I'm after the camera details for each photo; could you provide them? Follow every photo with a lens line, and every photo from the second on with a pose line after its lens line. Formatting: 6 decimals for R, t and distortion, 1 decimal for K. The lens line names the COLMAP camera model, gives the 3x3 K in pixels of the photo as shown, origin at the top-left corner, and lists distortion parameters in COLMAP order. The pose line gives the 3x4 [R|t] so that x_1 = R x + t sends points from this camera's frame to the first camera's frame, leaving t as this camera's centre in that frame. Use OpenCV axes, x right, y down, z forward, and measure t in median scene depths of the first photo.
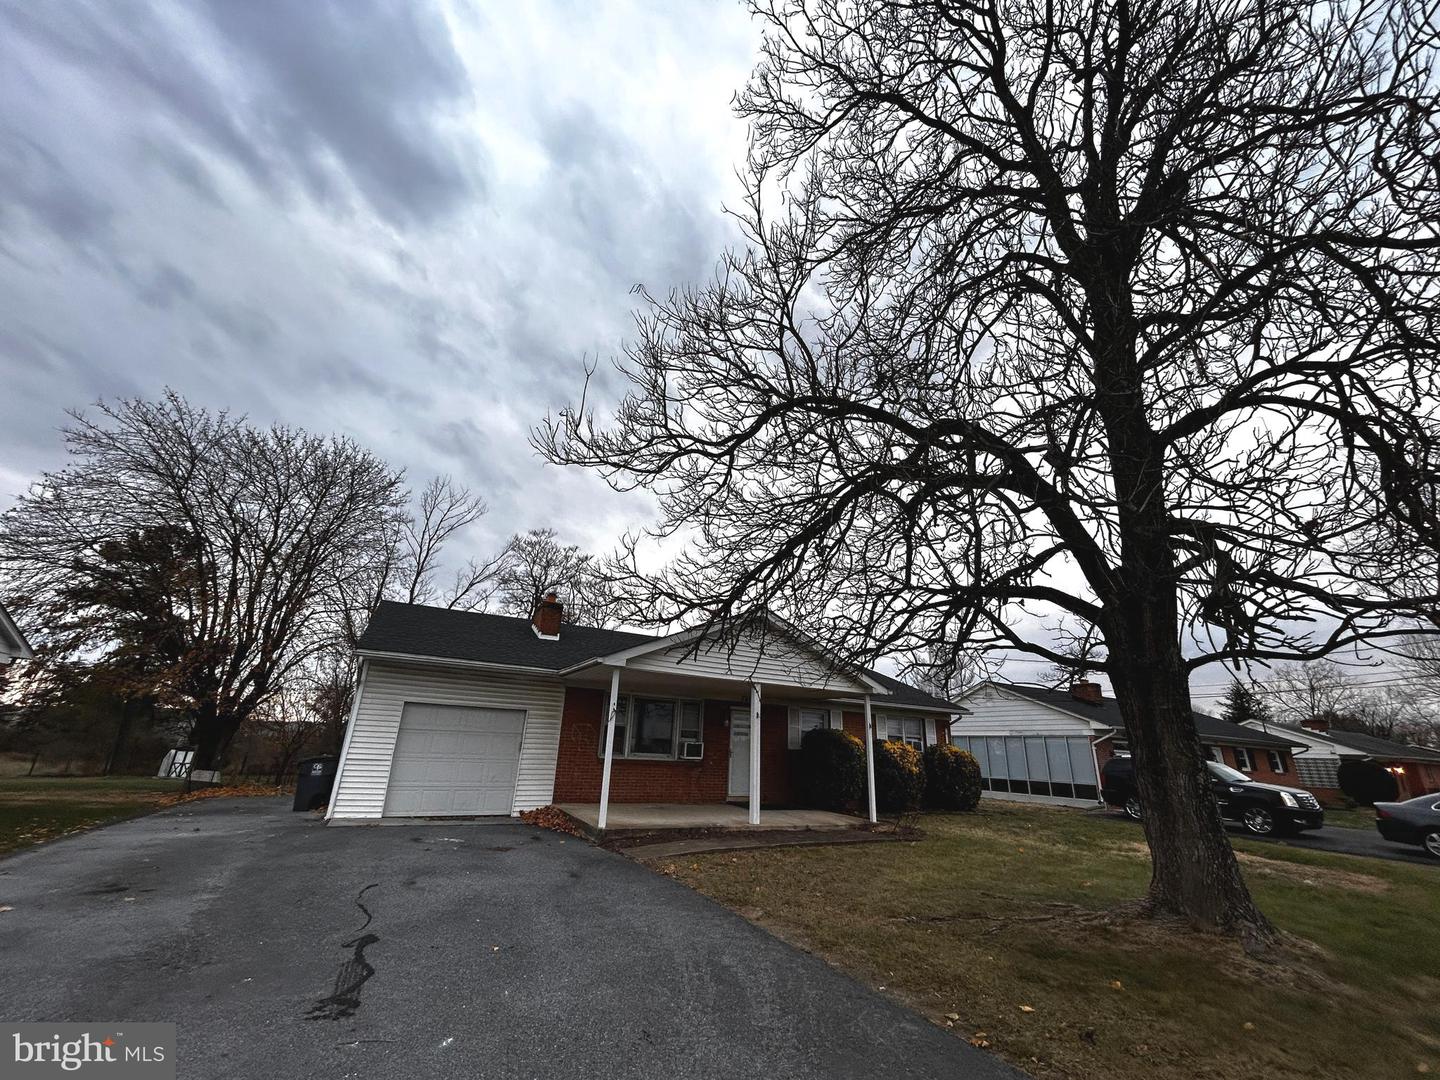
lens RADIAL K [[585.3, 0, 714.3], [0, 585.3, 534.3], [0, 0, 1]] dist [-0.001473, 0.000554]
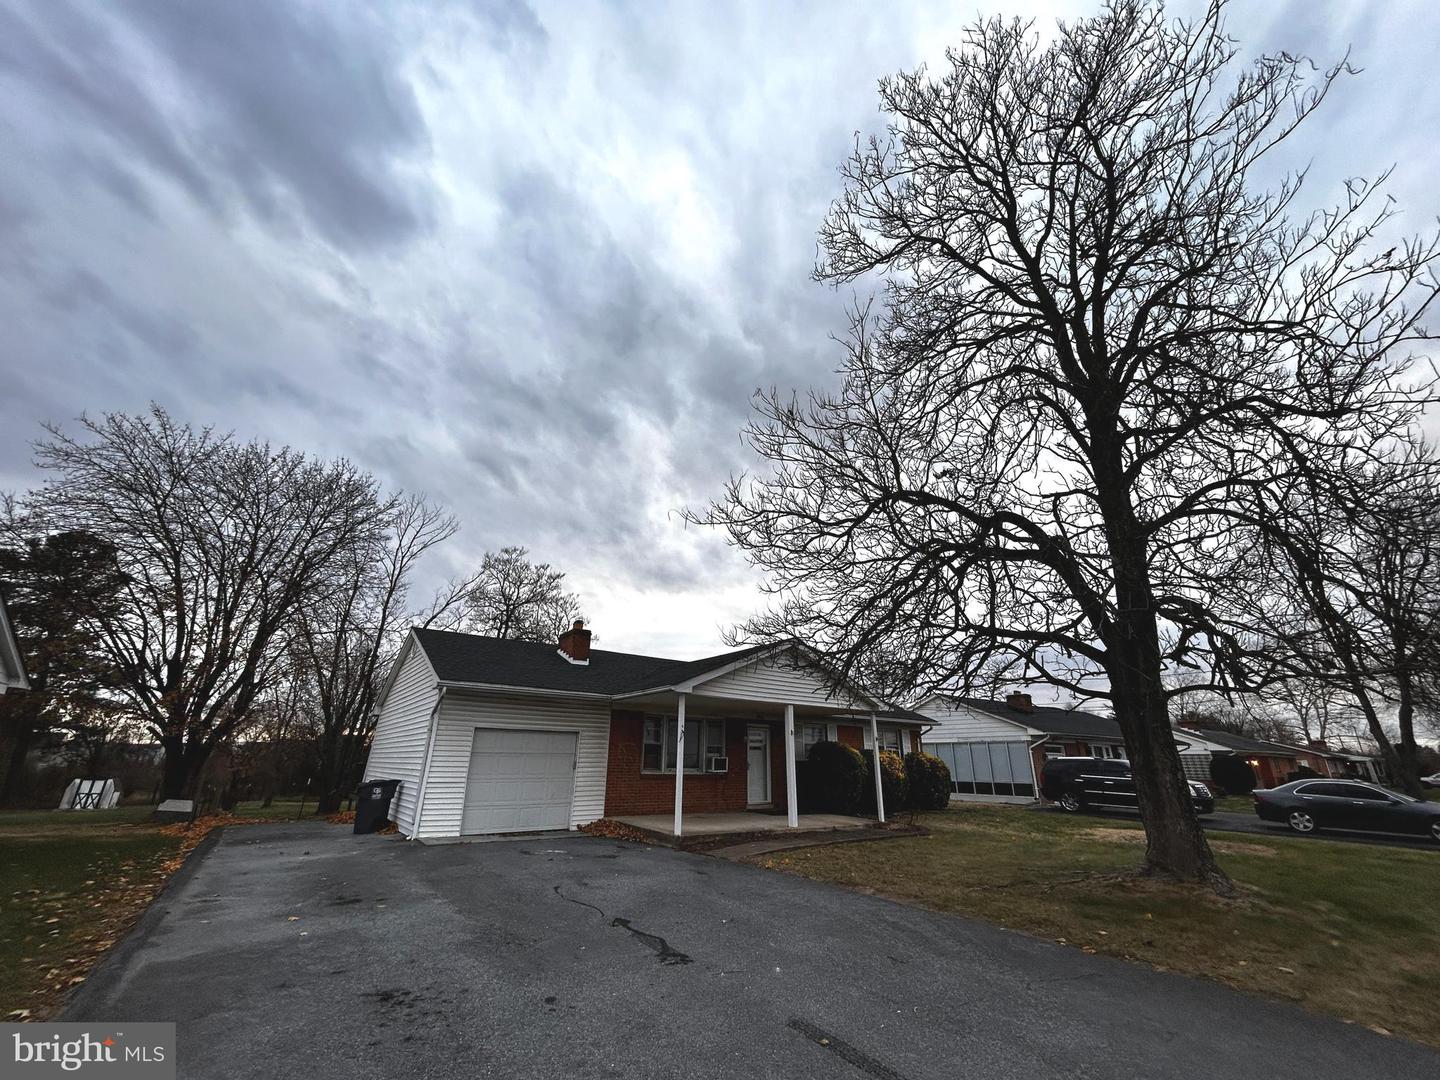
lens RADIAL K [[585.3, 0, 714.3], [0, 585.3, 534.3], [0, 0, 1]] dist [-0.001473, 0.000554]
pose [[0.991764, 0.020331, 0.126455, -0.332090], [-0.018376, 0.999693, -0.016602, -0.086353], [-0.126754, 0.014142, 0.991833, -0.190874]]
